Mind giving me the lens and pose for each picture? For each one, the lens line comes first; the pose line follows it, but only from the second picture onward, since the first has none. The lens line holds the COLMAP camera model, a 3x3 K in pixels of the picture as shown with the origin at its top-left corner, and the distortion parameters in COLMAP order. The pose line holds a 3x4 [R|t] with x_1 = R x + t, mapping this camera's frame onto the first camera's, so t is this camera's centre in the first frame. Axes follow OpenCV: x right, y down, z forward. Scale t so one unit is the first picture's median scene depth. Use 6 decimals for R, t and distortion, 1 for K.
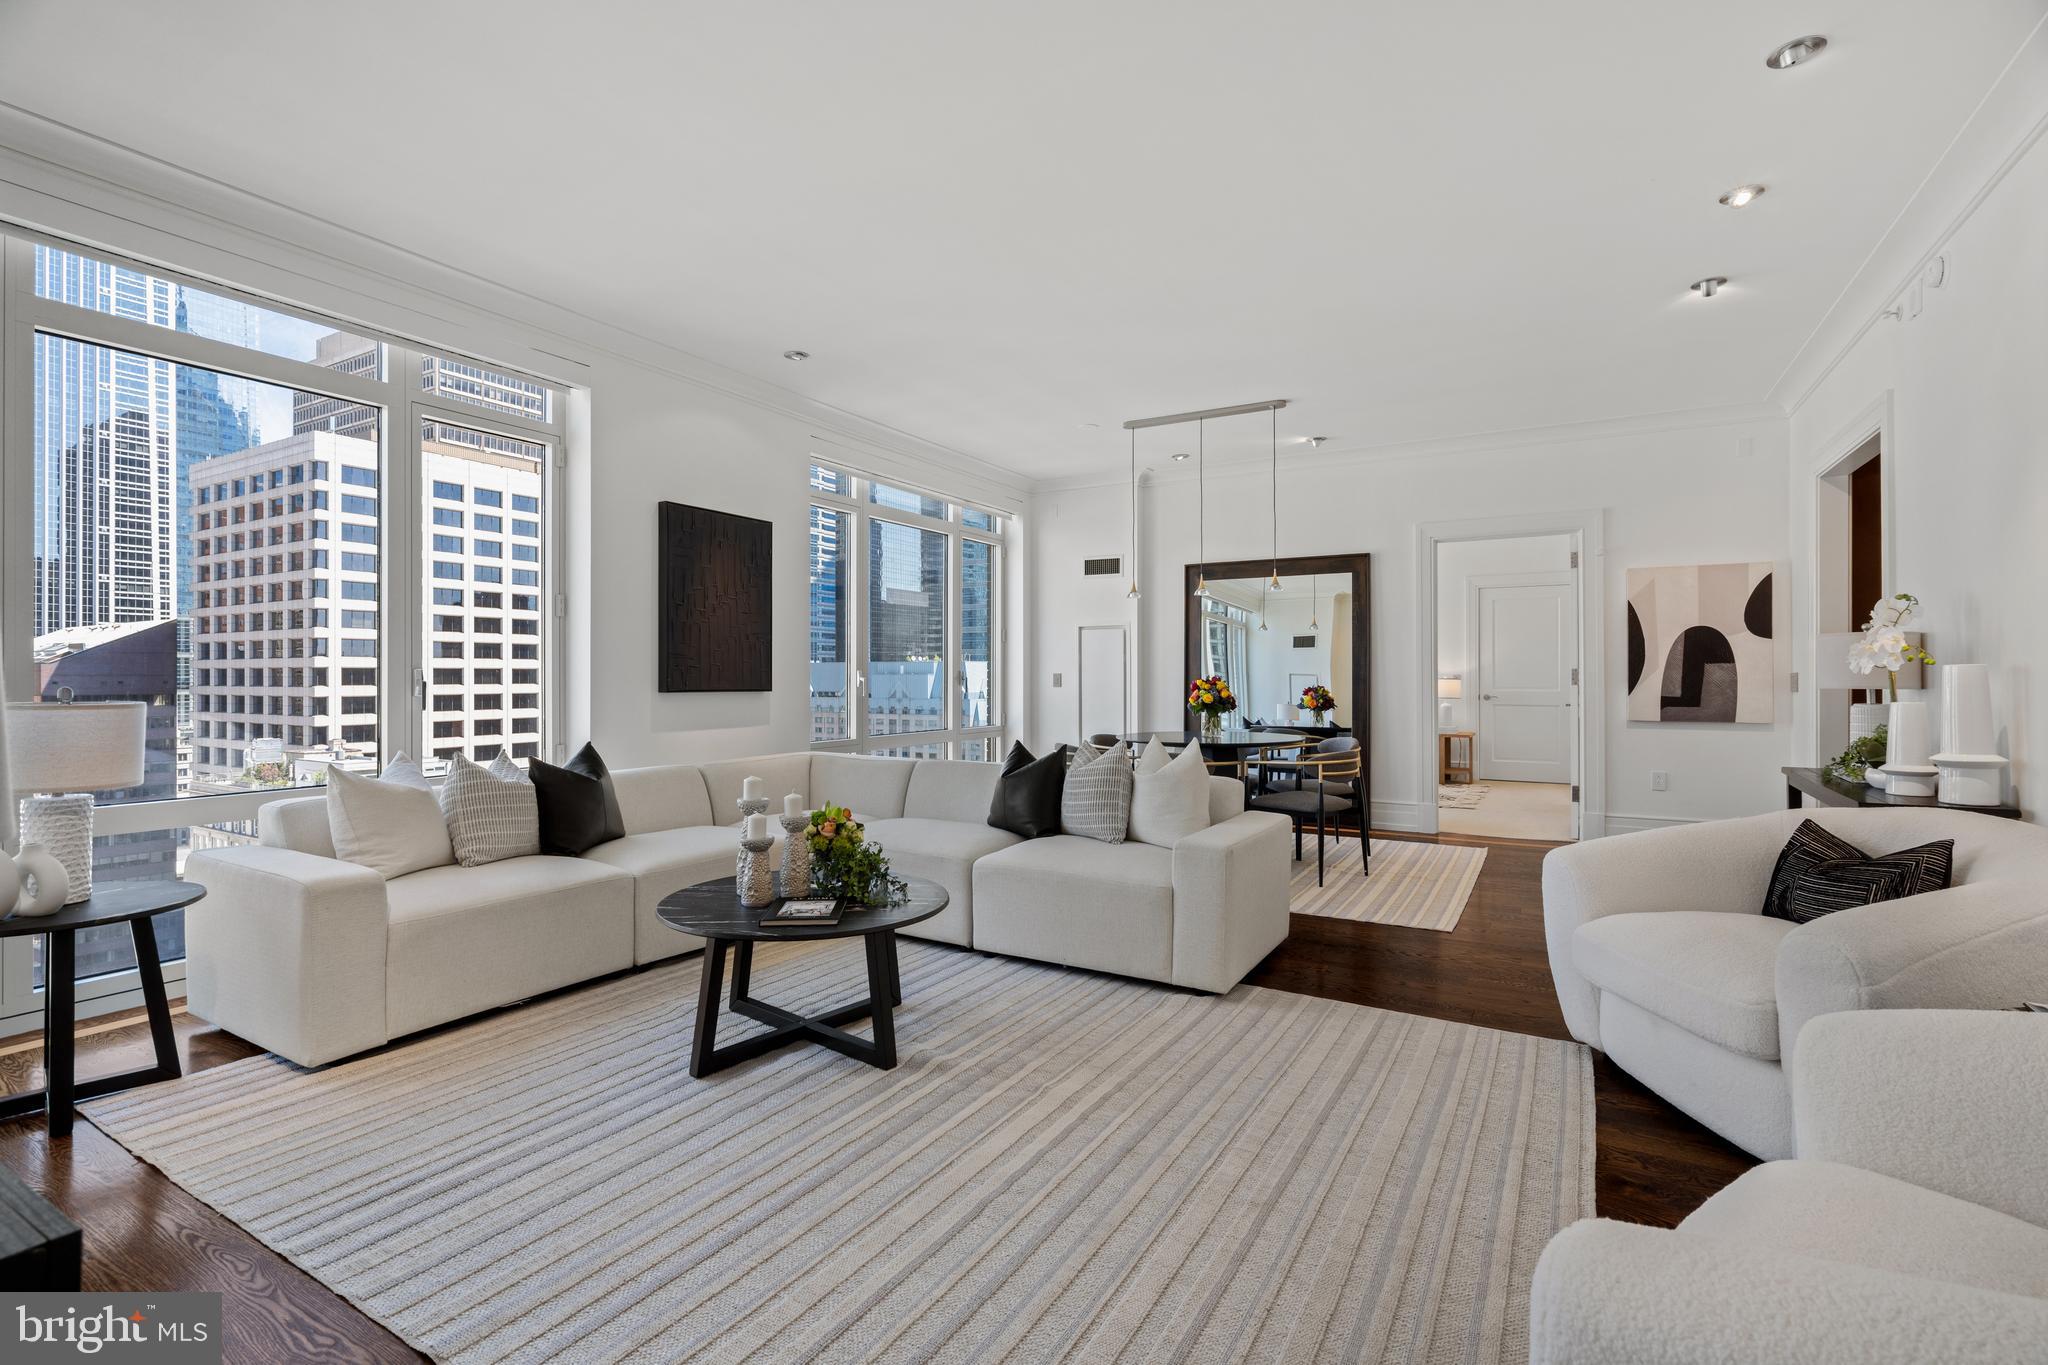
lens RADIAL K [[931.8, 0, 1024.0], [0, 931.8, 682.5], [0, 0, 1]] dist [-0.000633, 0.000398]
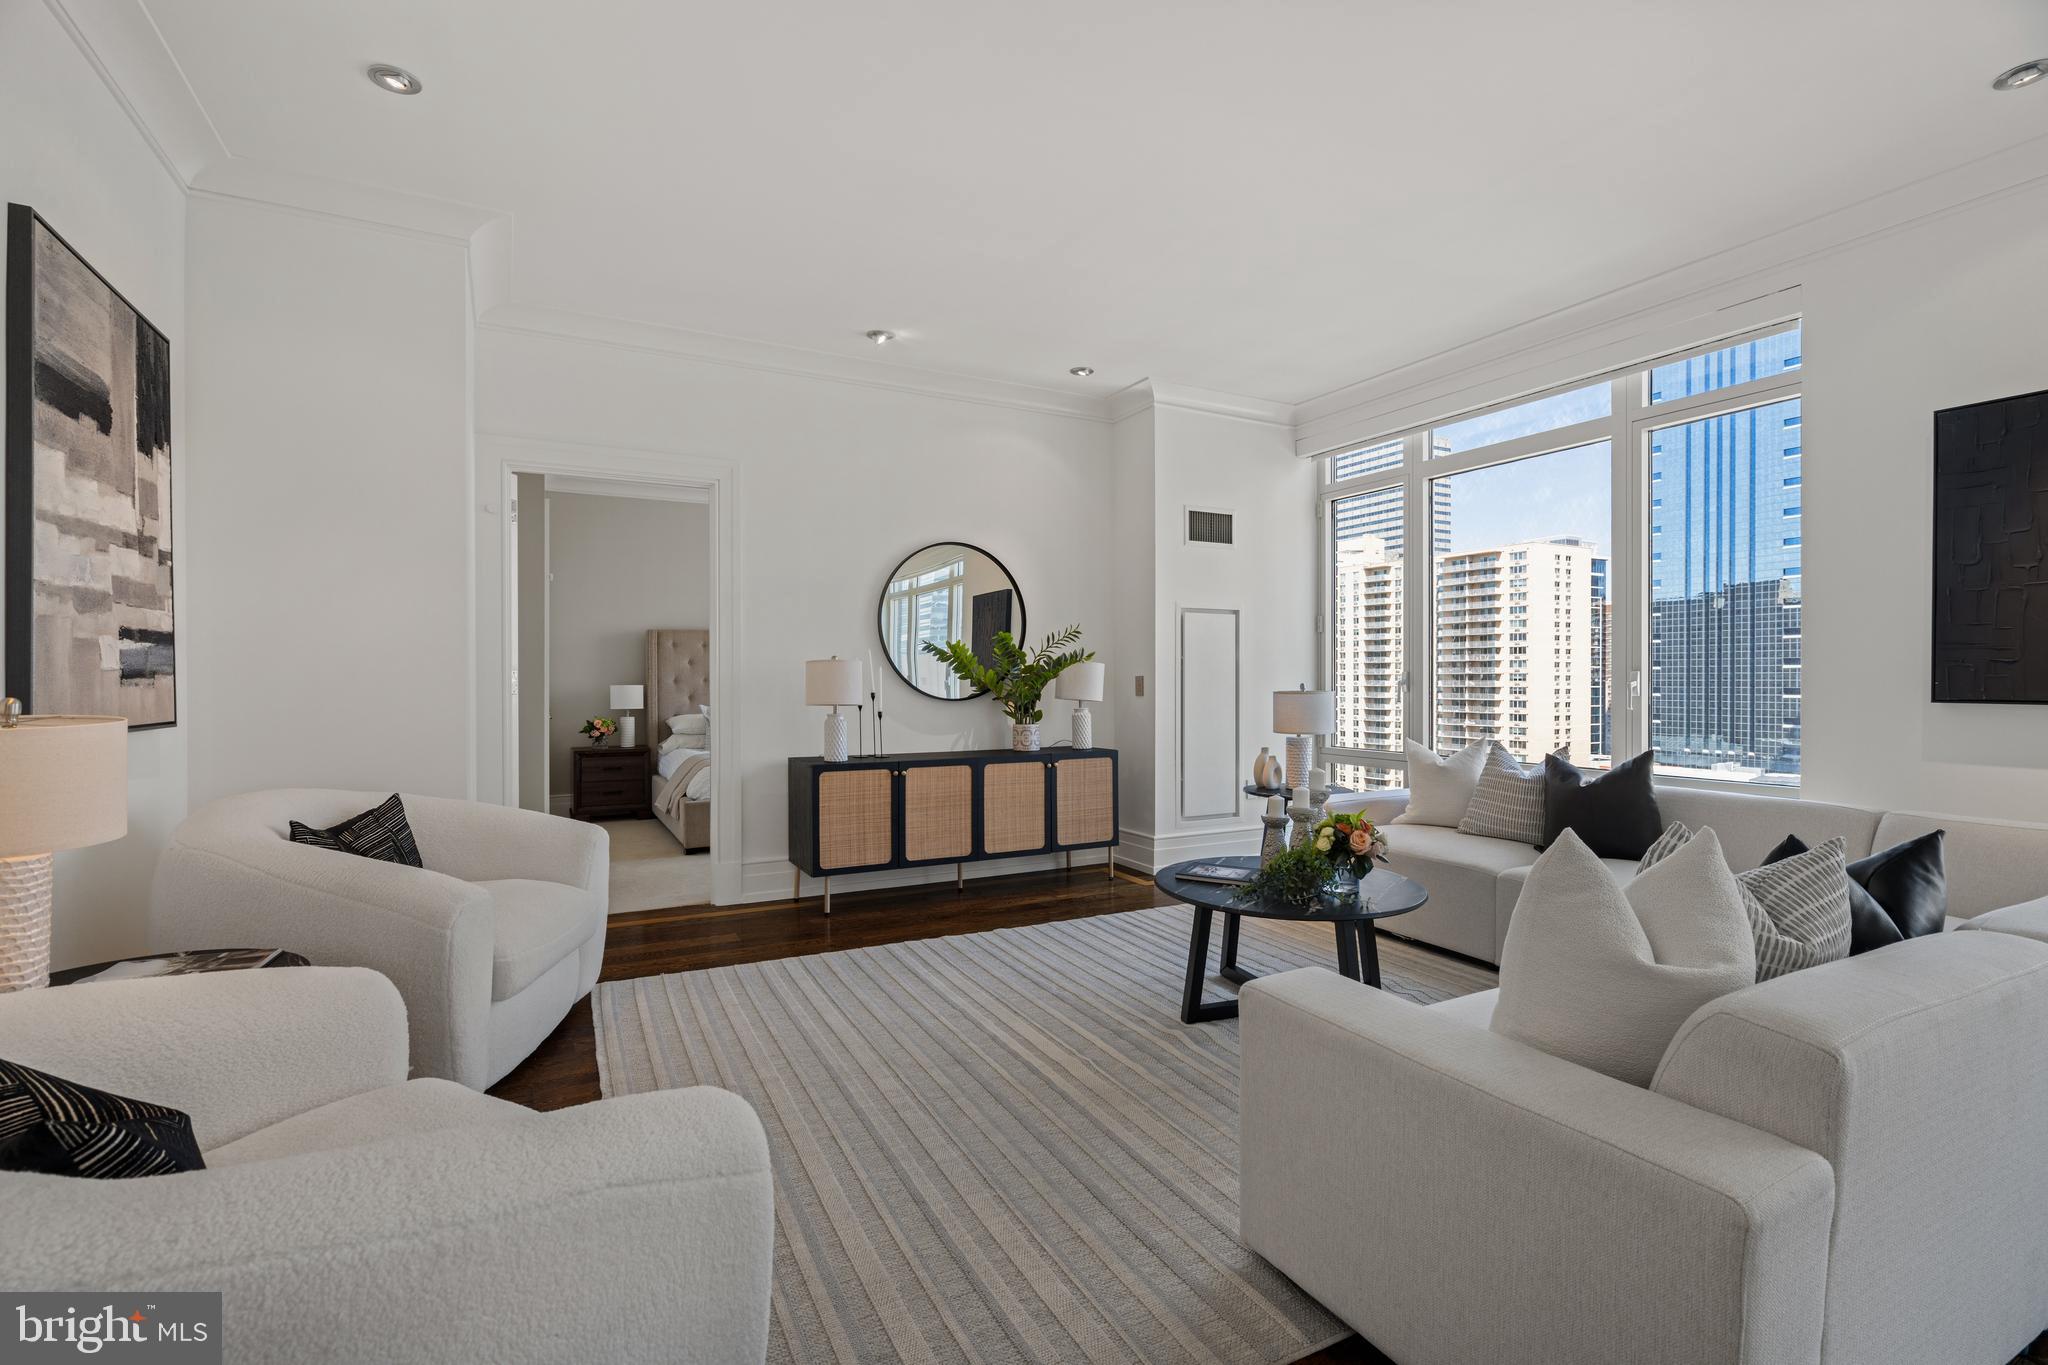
lens RADIAL K [[922.8, 0, 1020.4], [0, 922.8, 682.2], [0, 0, 1]] dist [-0.002547, -0.000087]
pose [[-0.530694, 0.002530, -0.847560, 0.741286], [-0.005384, 0.999965, 0.006355, -0.005298], [0.847546, 0.007936, -0.530662, 1.152458]]
